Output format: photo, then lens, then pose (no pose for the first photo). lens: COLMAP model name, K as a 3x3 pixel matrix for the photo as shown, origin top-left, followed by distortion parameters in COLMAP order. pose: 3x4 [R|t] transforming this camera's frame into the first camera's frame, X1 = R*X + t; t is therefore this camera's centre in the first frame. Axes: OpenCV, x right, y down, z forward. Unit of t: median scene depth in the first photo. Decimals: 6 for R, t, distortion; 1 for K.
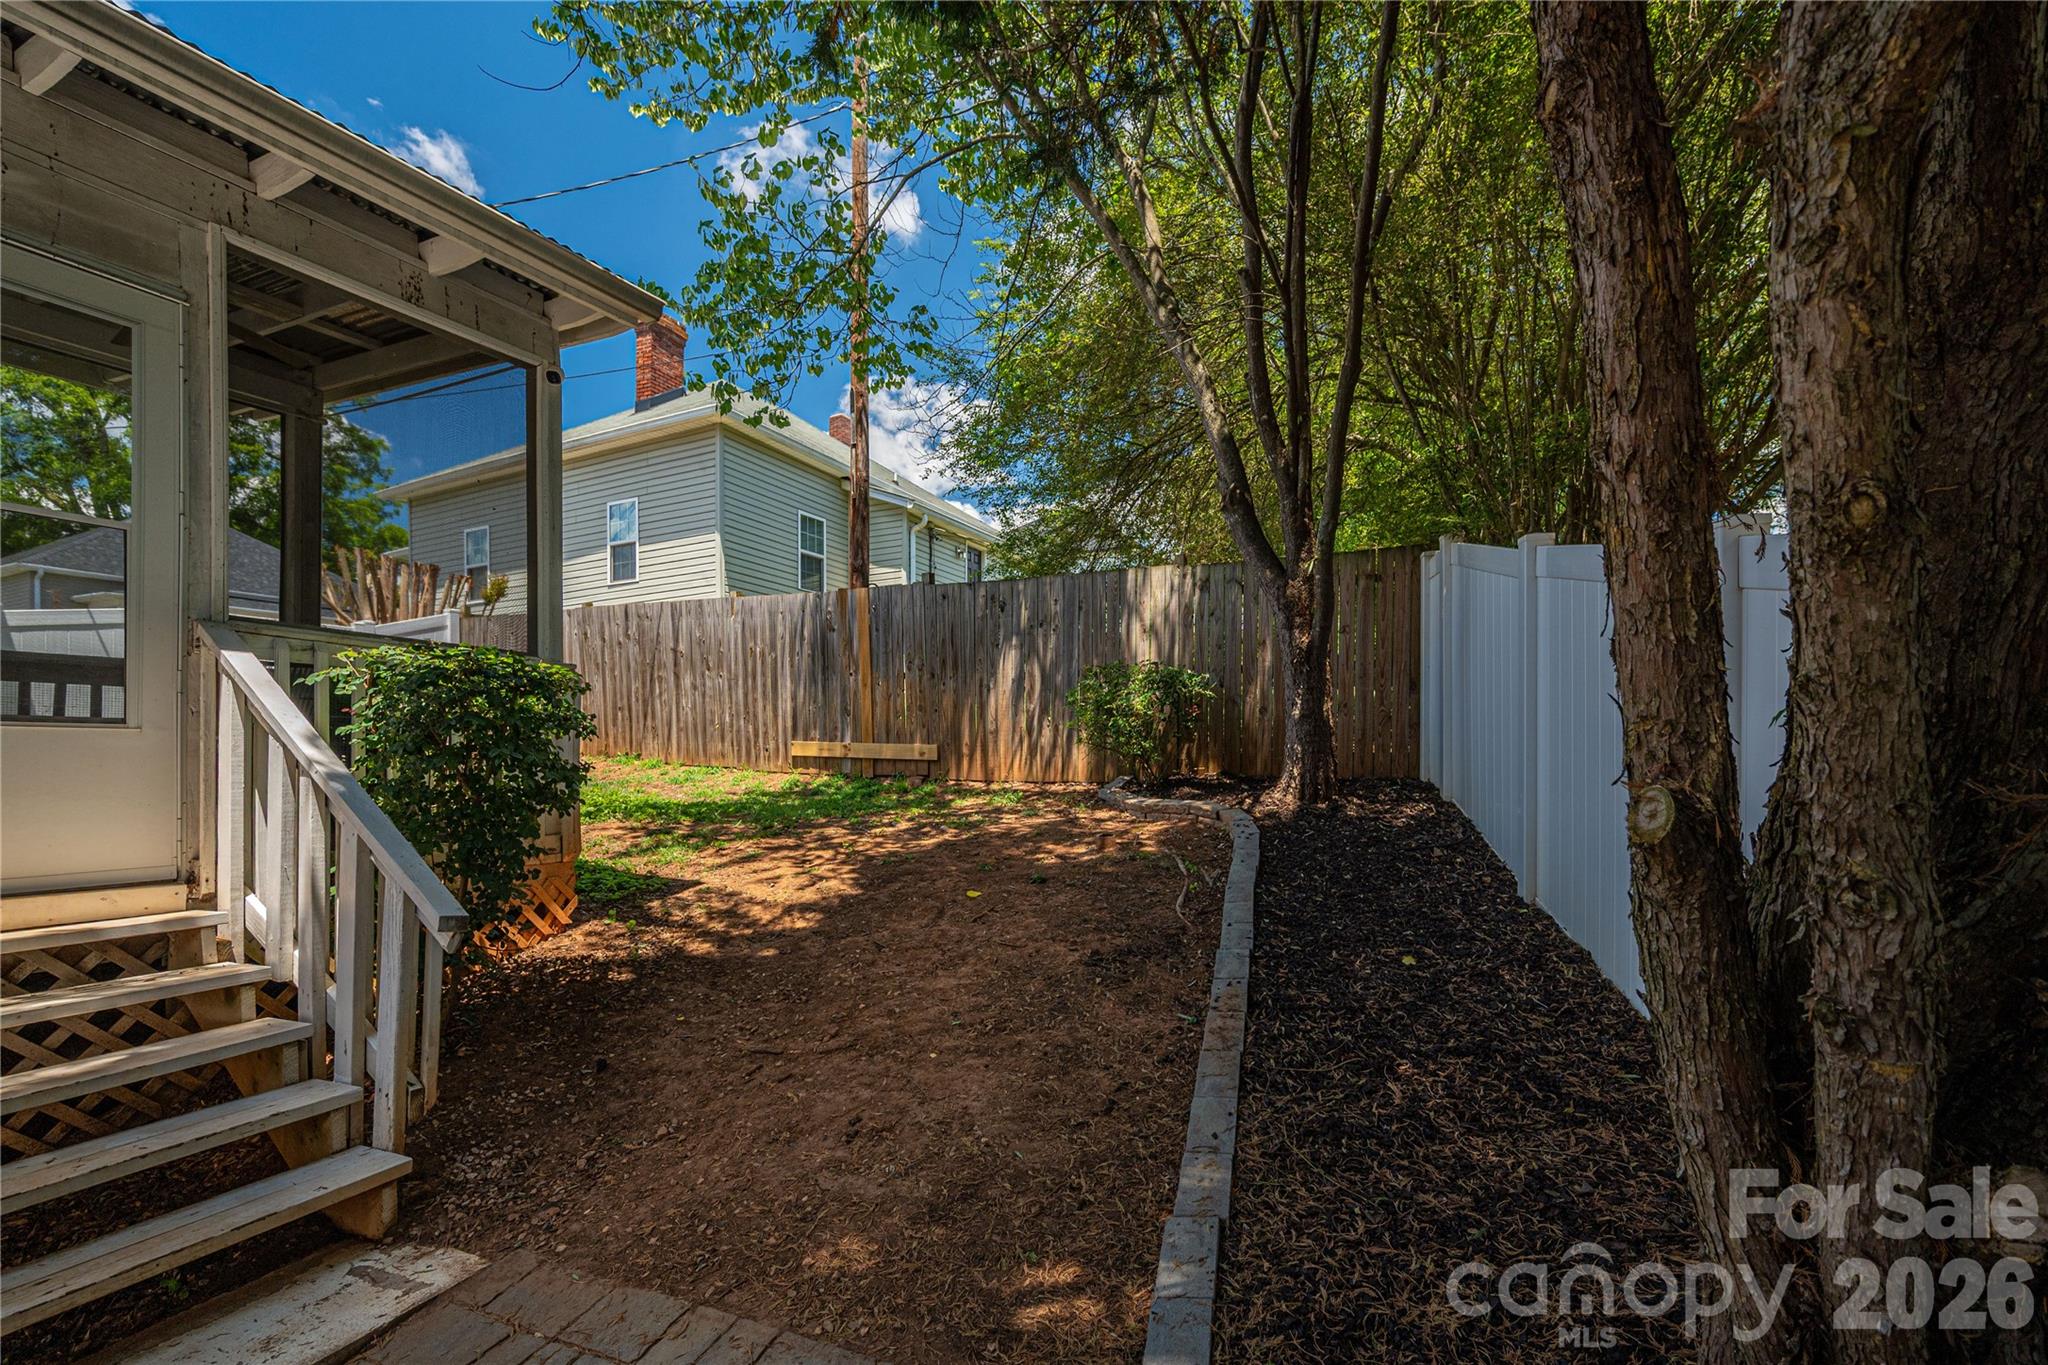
lens RADIAL K [[910.9, 0, 1045.8], [0, 910.9, 686.3], [0, 0, 1]] dist [0.001580, 0.000404]
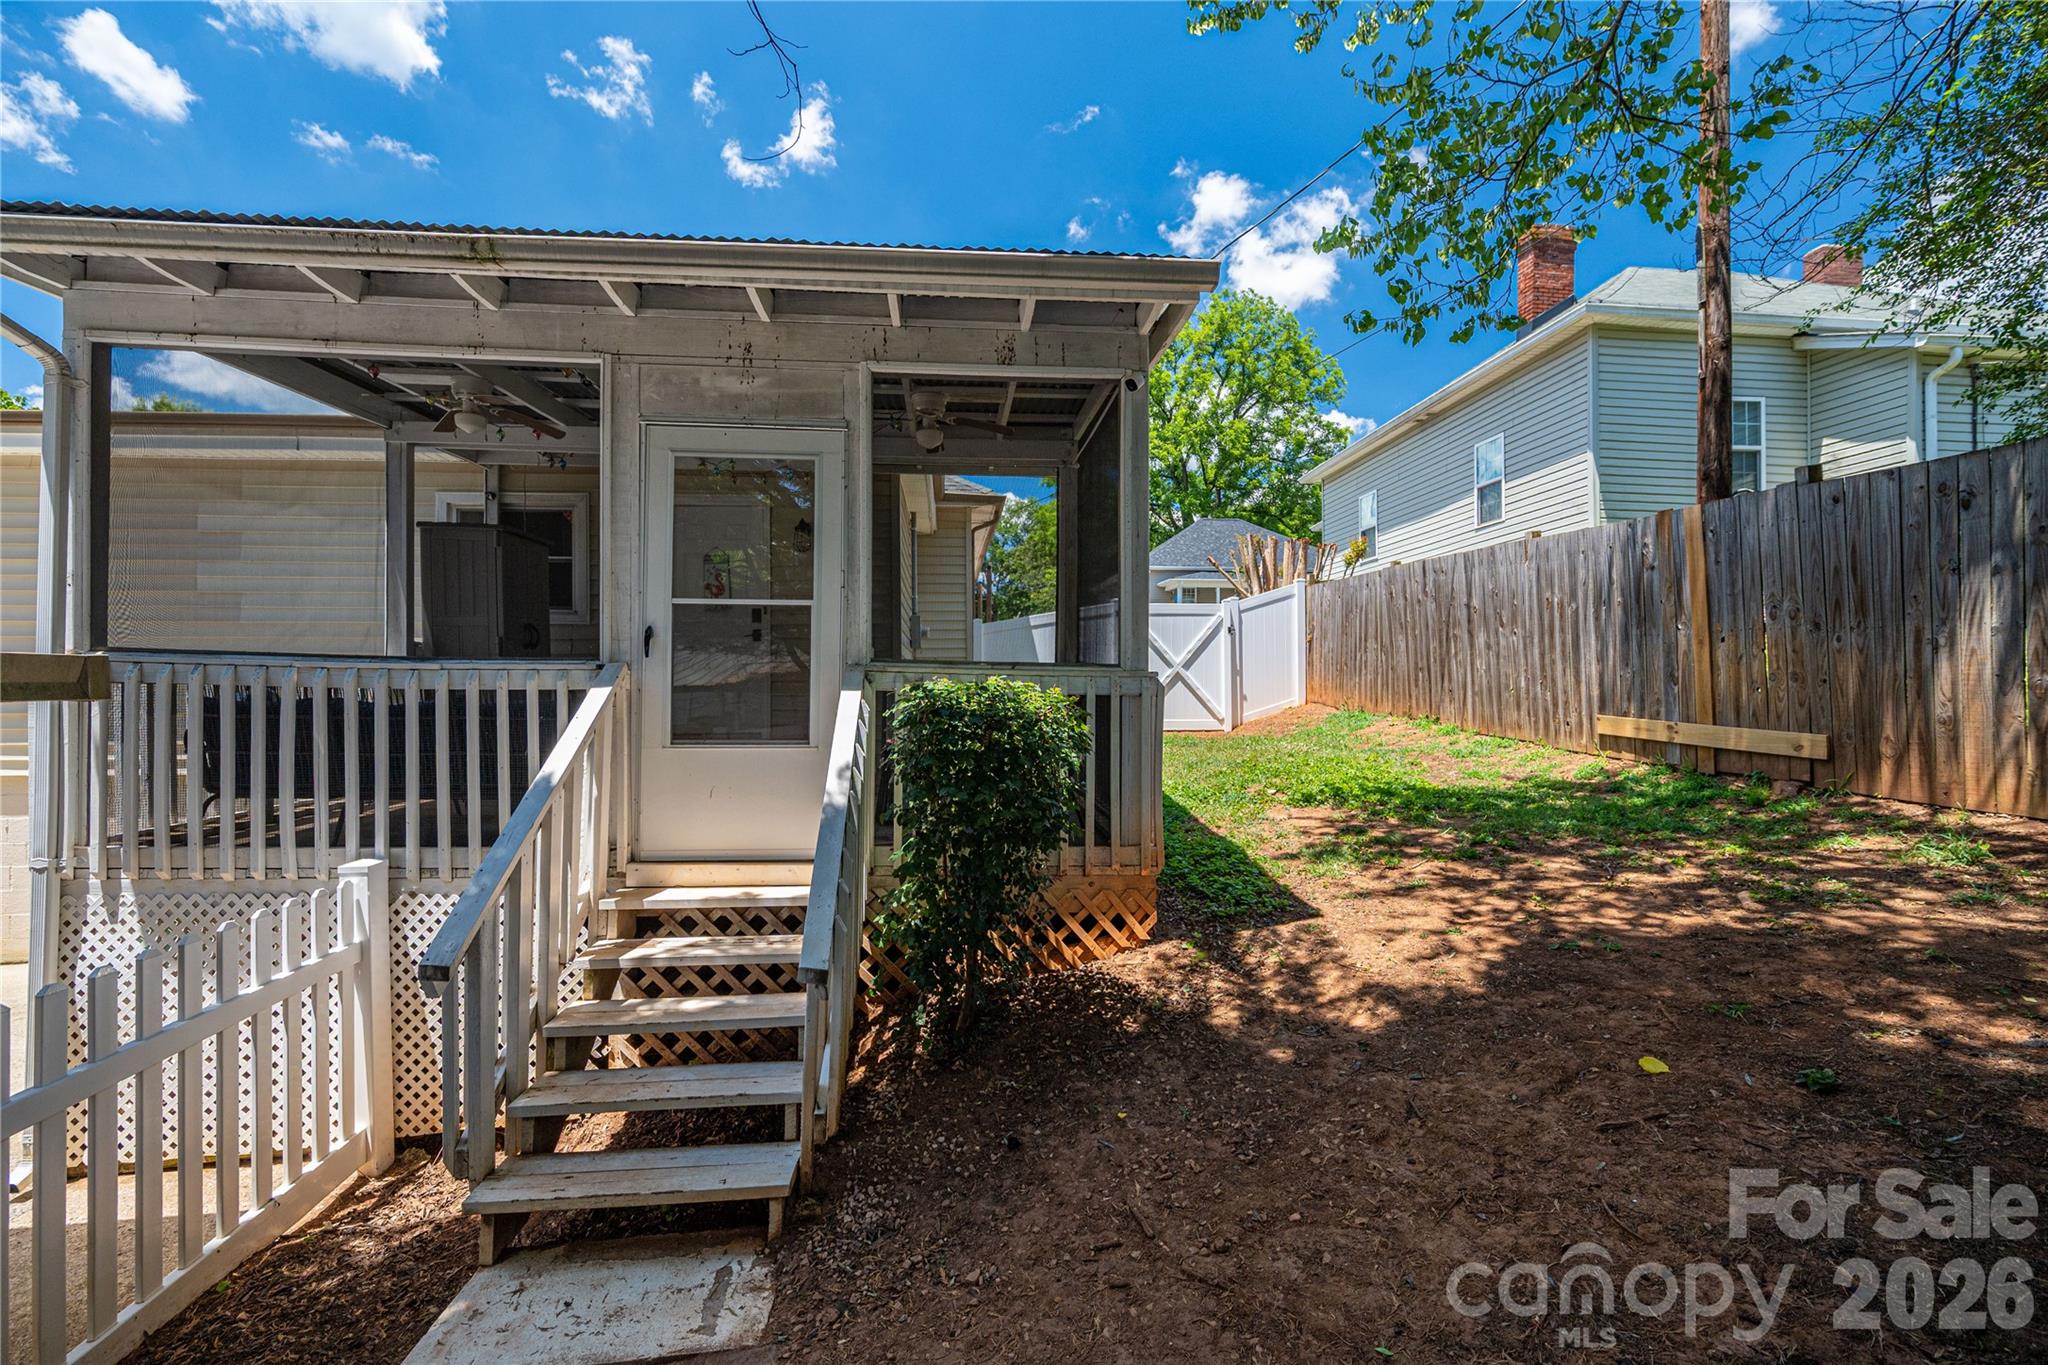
lens RADIAL K [[838.3, 0, 1027.3], [0, 838.3, 641.7], [0, 0, 1]] dist [0.001861, -0.000314]
pose [[0.511543, -0.031917, -0.858665, 0.095268], [0.060158, 0.998188, -0.001265, -0.032347], [0.857149, -0.051009, 0.512536, 0.212594]]
